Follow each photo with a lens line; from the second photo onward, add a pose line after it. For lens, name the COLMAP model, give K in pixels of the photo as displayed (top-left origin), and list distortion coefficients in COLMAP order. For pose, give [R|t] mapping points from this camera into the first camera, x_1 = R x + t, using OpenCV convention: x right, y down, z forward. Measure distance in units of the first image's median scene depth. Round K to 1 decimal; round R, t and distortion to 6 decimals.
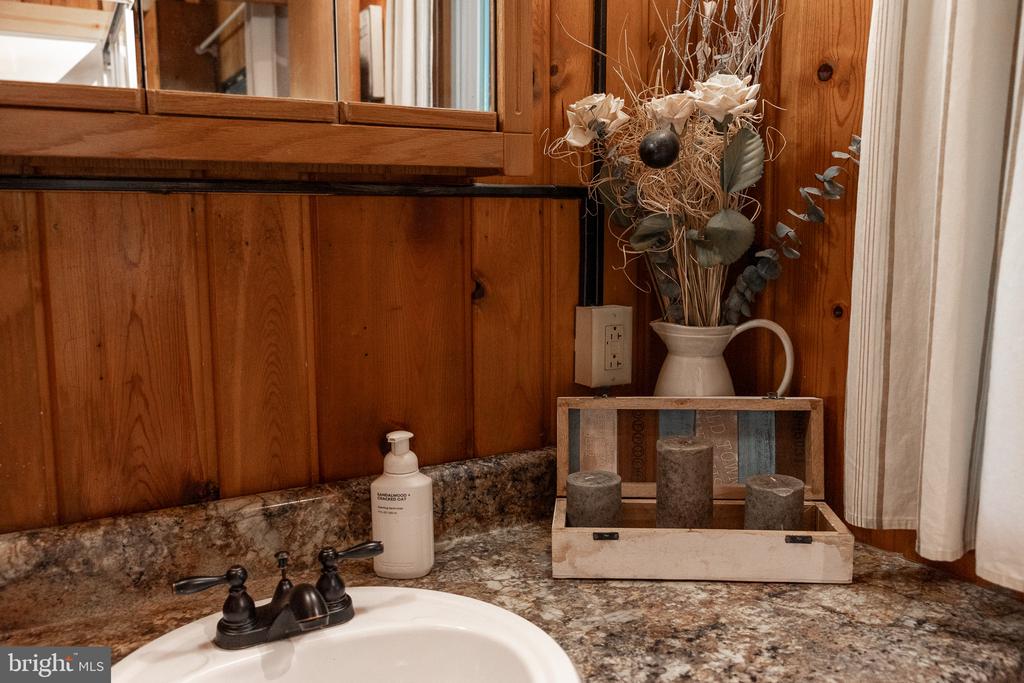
lens RADIAL K [[865.1, 0, 517.7], [0, 865.1, 338.4], [0, 0, 1]] dist [-0.030285, 0.037291]
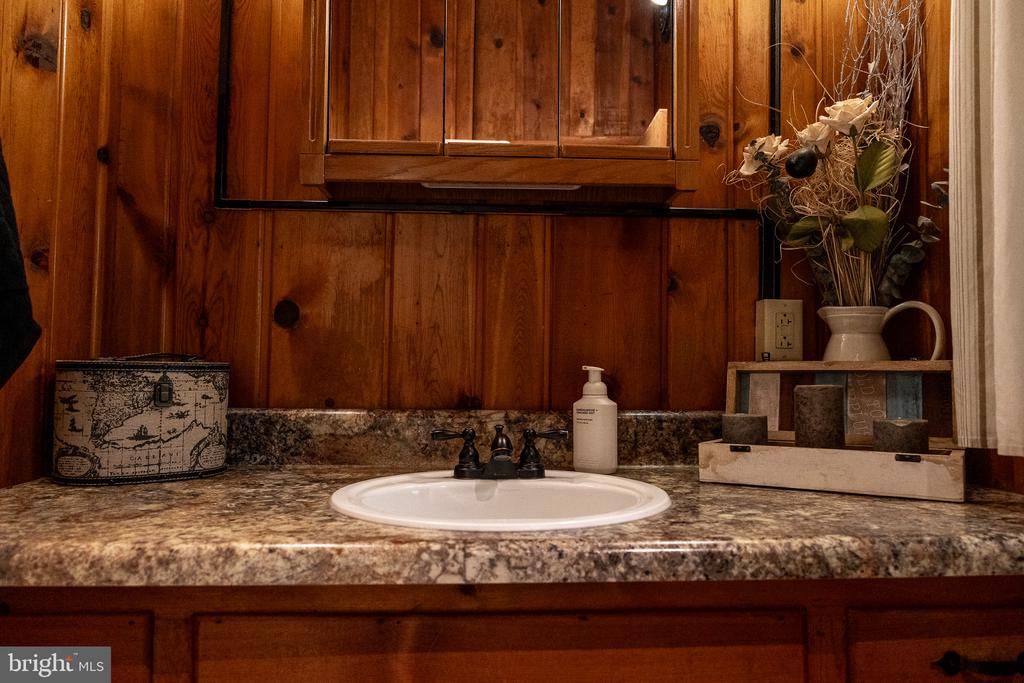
lens RADIAL K [[728.2, 0, 511.3], [0, 728.2, 341.5], [0, 0, 1]] dist [0.001266, 0.004771]
pose [[0.886347, -0.004745, -0.462998, 0.300480], [-0.075760, 0.984985, -0.155126, 0.264683], [0.456782, 0.172573, 0.872679, -0.120315]]
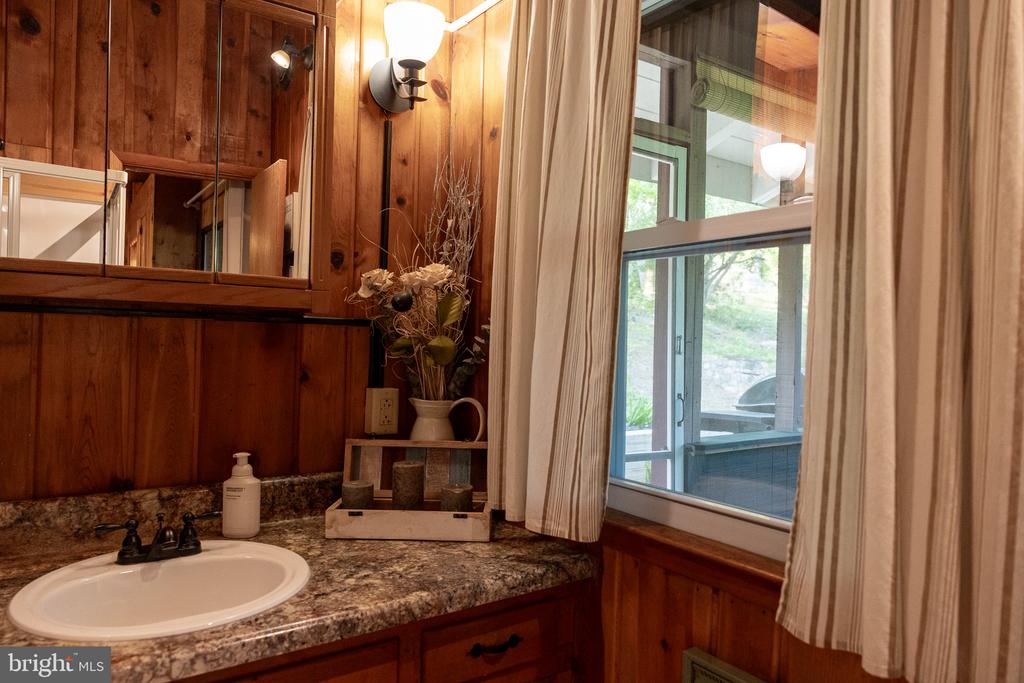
lens RADIAL K [[690.3, 0, 509.0], [0, 690.3, 342.9], [0, 0, 1]] dist [0.012618, -0.005550]
pose [[0.996486, 0.033582, 0.076738, 0.297038], [-0.023744, 0.991784, -0.125698, 0.049867], [-0.080329, 0.123434, 0.989096, -0.488465]]
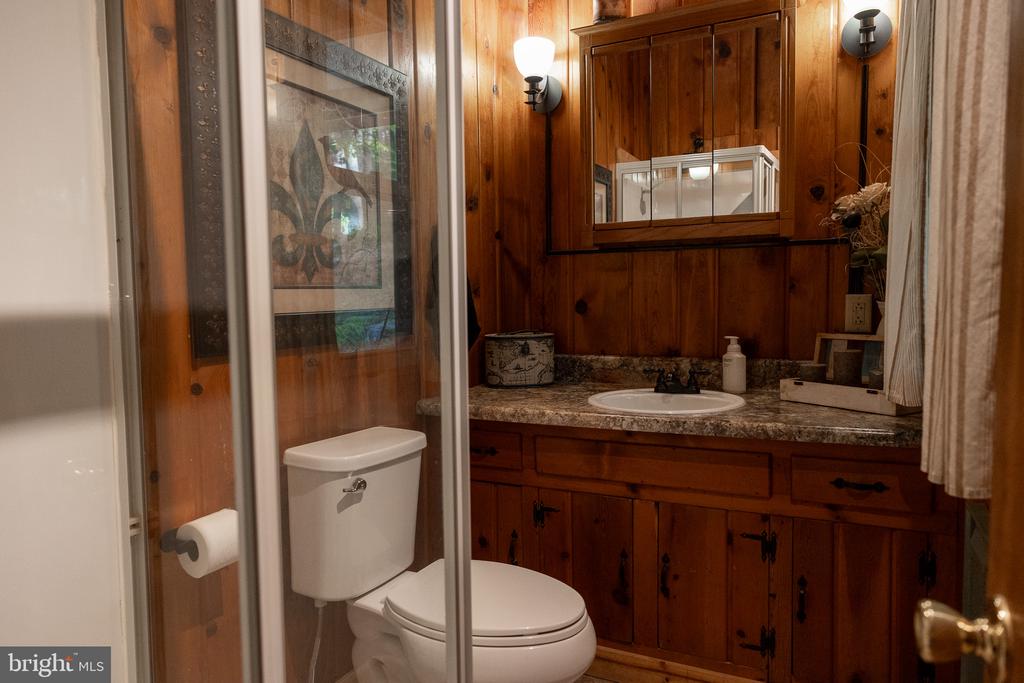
lens RADIAL K [[690.3, 0, 509.5], [0, 690.3, 340.0], [0, 0, 1]] dist [0.012618, -0.005550]
pose [[0.554389, 0.054336, -0.830482, 1.245856], [-0.094076, 0.995562, 0.002336, 0.179509], [0.826923, 0.076833, 0.557041, -0.746203]]
